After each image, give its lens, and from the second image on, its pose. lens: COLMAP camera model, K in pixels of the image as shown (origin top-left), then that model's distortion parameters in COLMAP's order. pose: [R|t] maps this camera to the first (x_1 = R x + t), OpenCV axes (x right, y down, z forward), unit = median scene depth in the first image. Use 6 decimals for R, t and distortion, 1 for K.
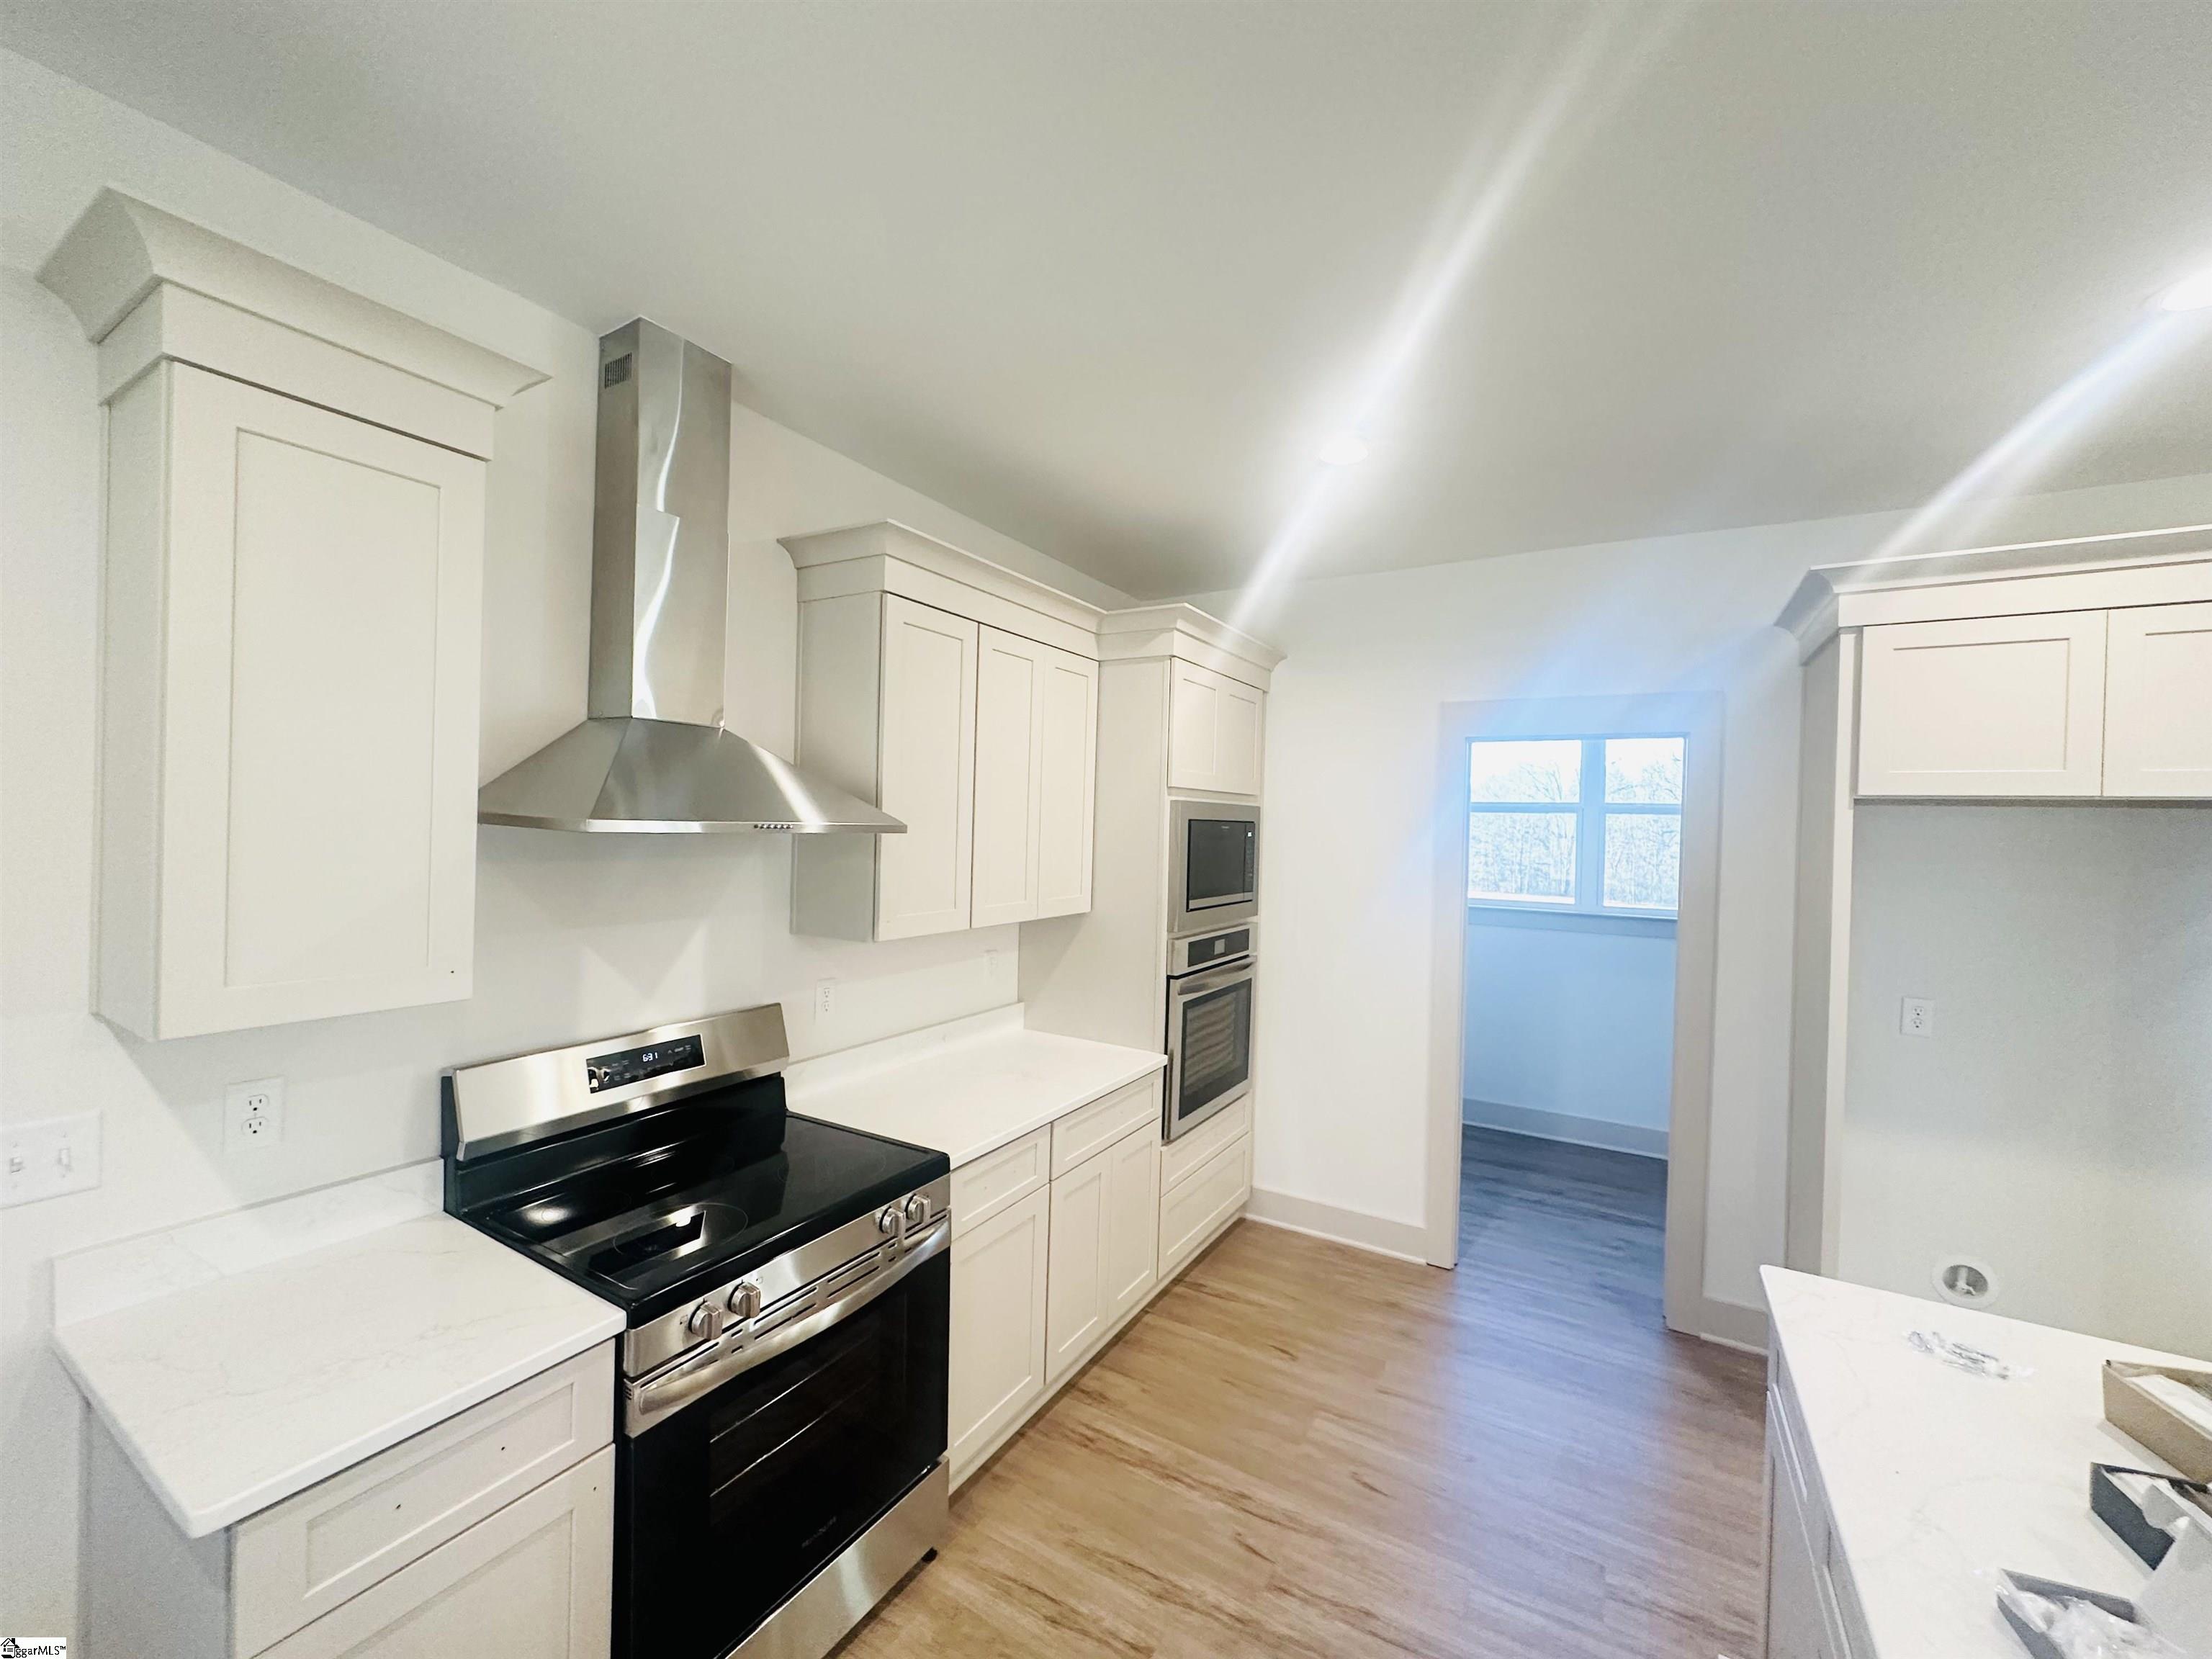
lens RADIAL K [[880.9, 0, 1102.9], [0, 880.9, 832.2], [0, 0, 1]] dist [-0.001614, 0.000097]
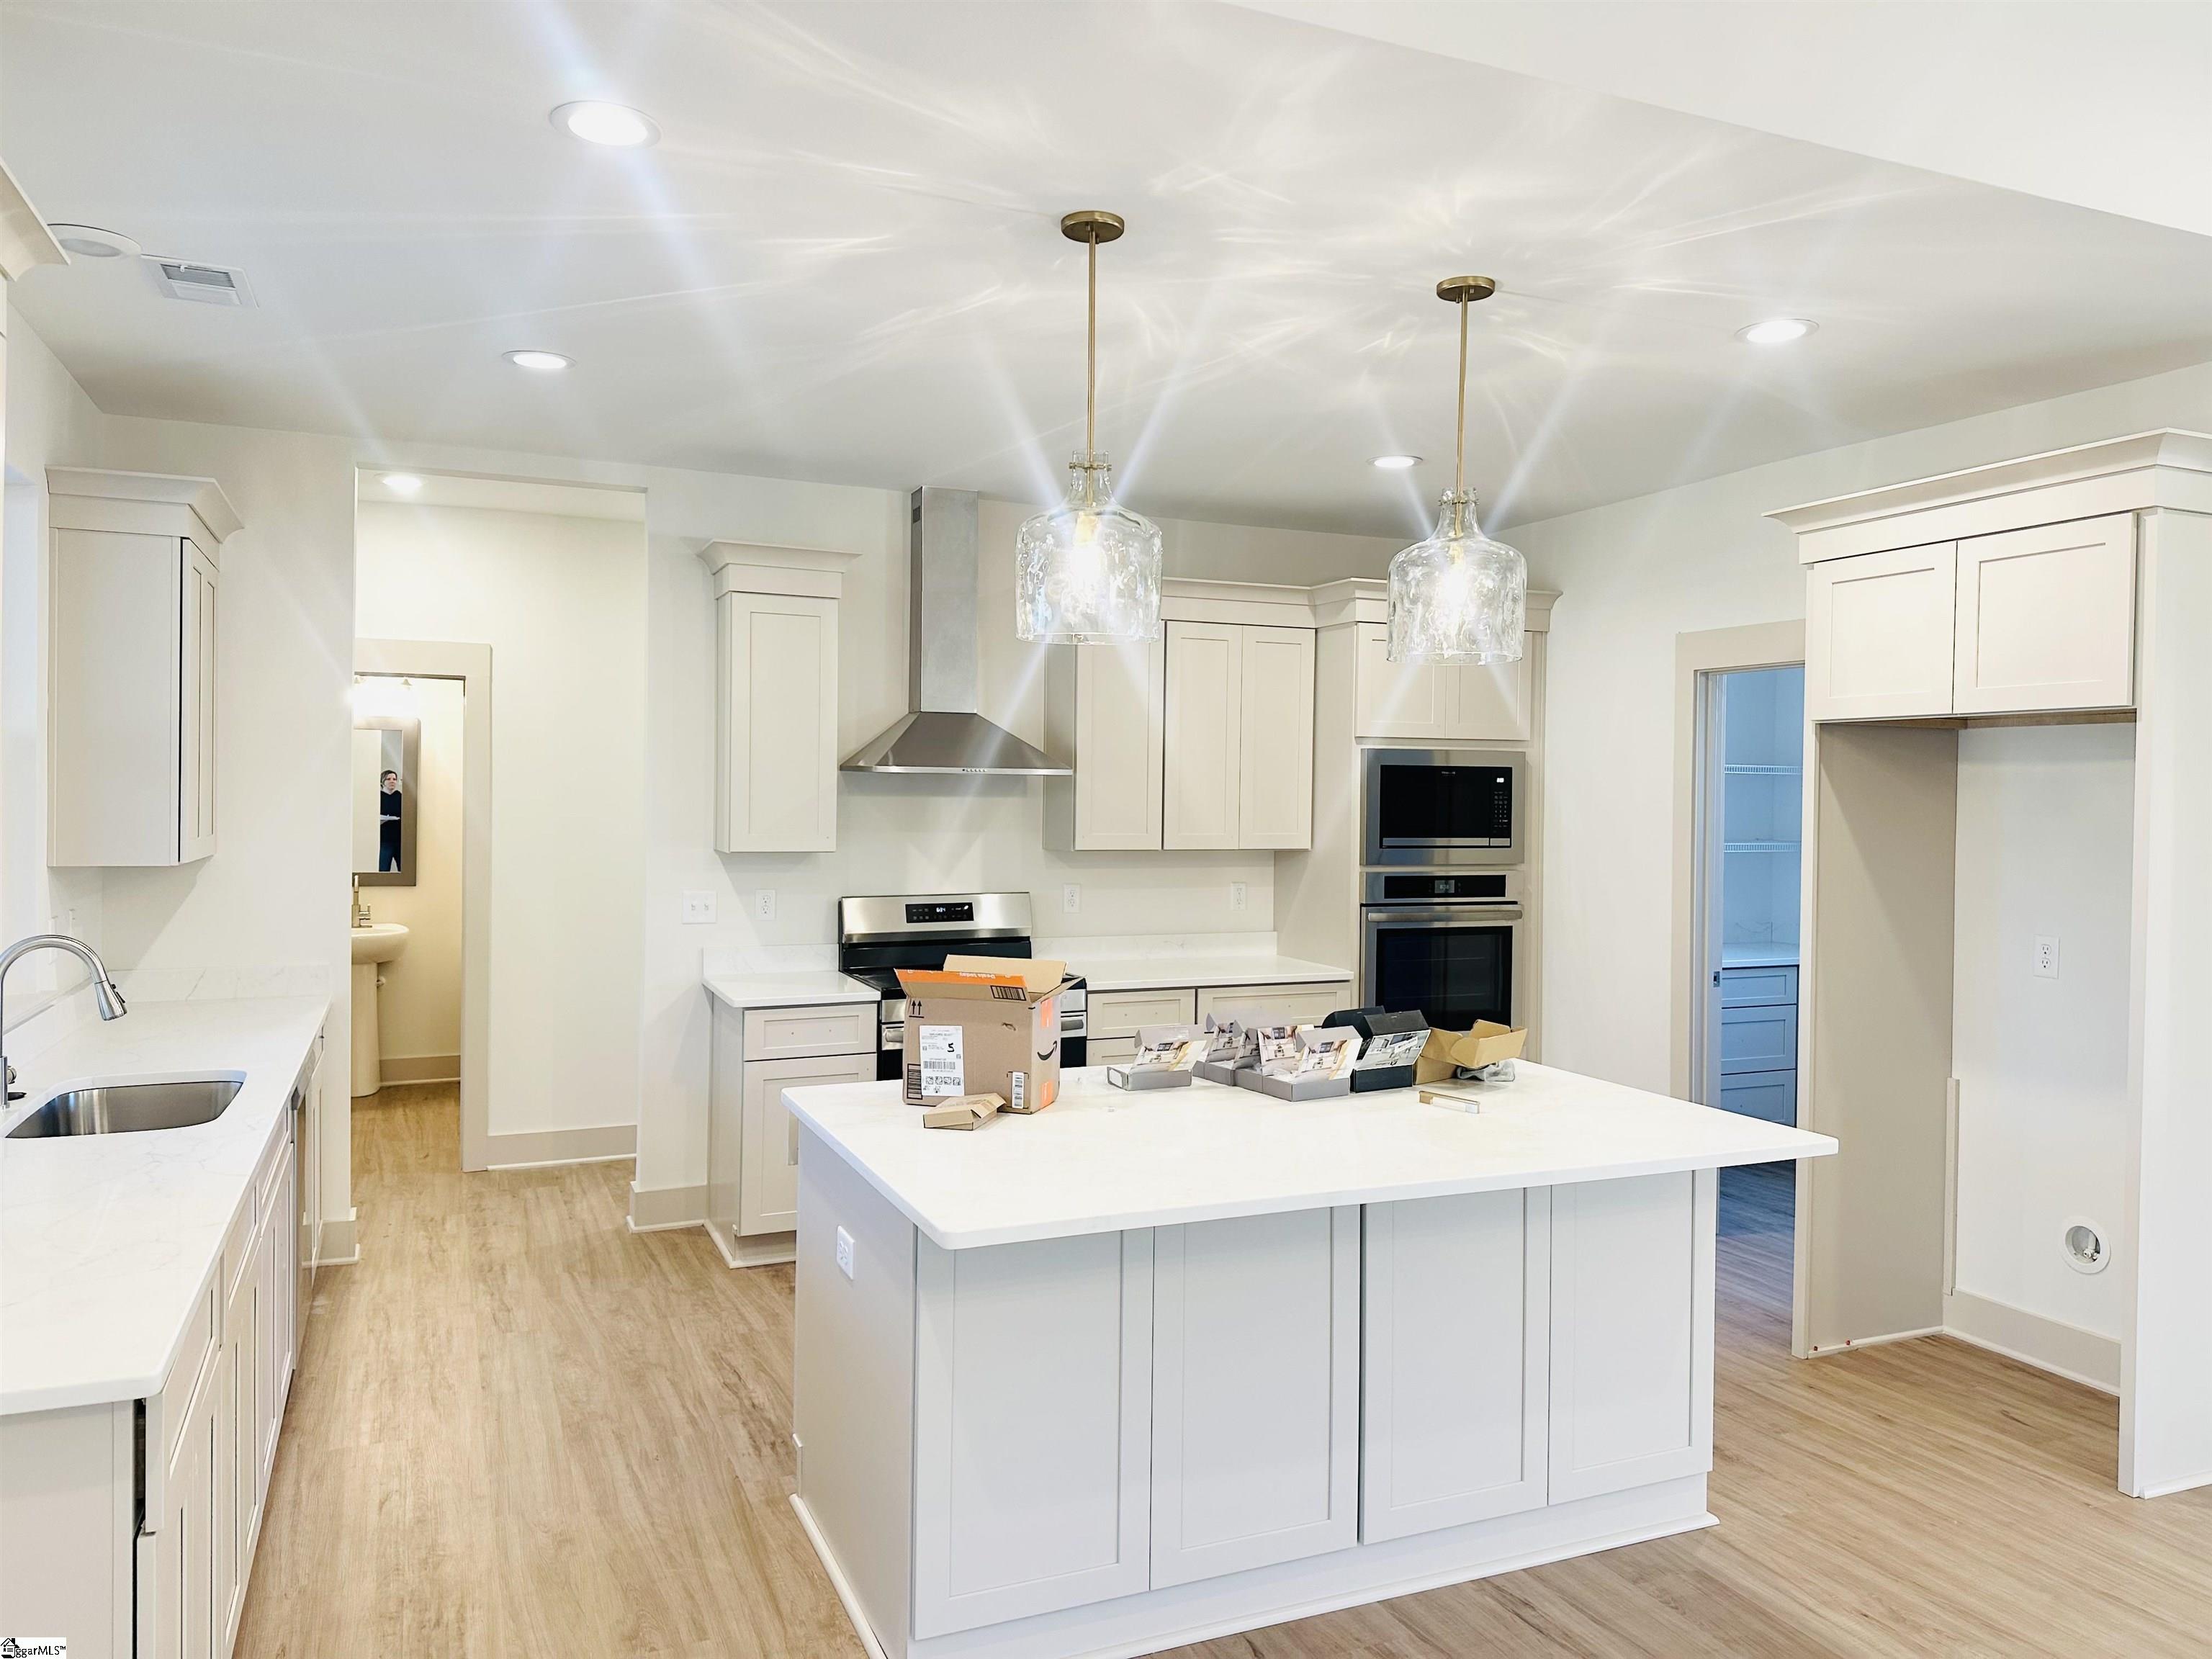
lens RADIAL K [[1529.4, 0, 1106.0], [0, 1529.4, 829.5], [0, 0, 1]] dist [0.136280, -0.180082]
pose [[0.813019, -0.002765, -0.582231, 1.125724], [0.003326, 0.999994, -0.000104, 0.078107], [0.582228, -0.001852, 0.813024, -0.934009]]
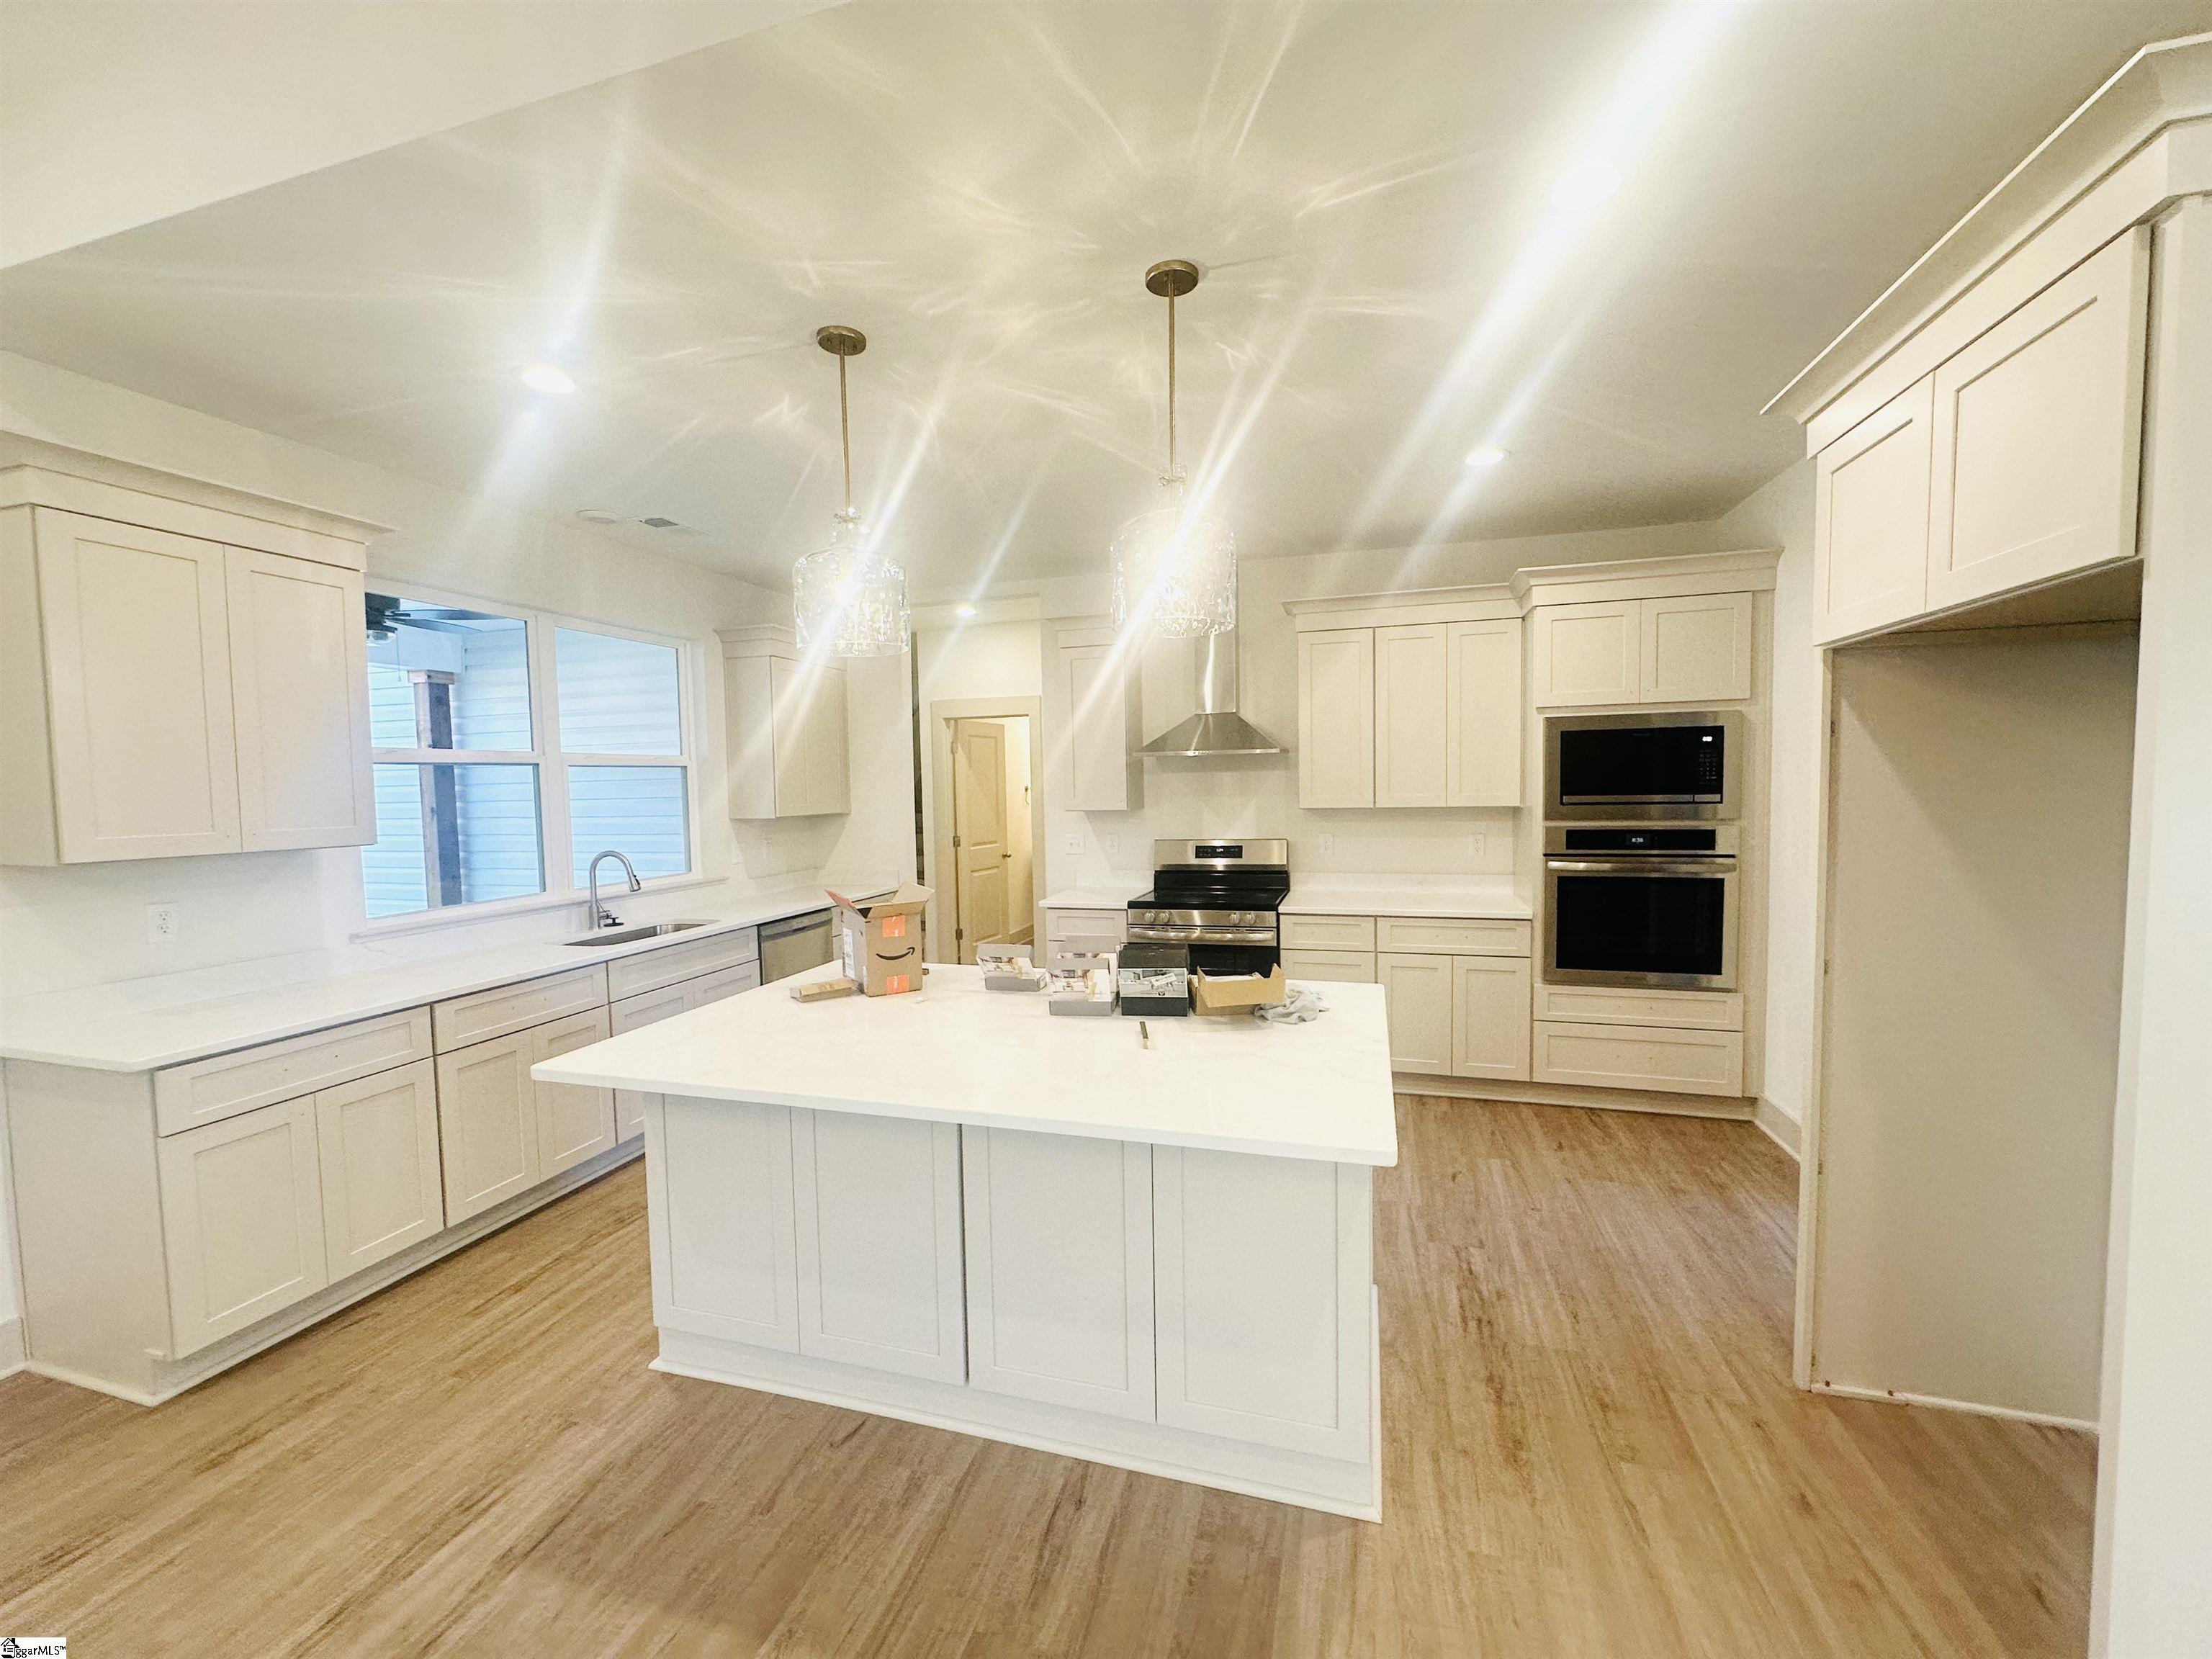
lens RADIAL K [[880.9, 0, 1102.9], [0, 880.9, 832.2], [0, 0, 1]] dist [-0.001614, 0.000097]
pose [[0.243373, 0.025803, -0.969589, 1.379095], [0.015447, 0.999416, 0.030475, 0.096062], [0.969810, -0.022394, 0.242833, 0.068639]]
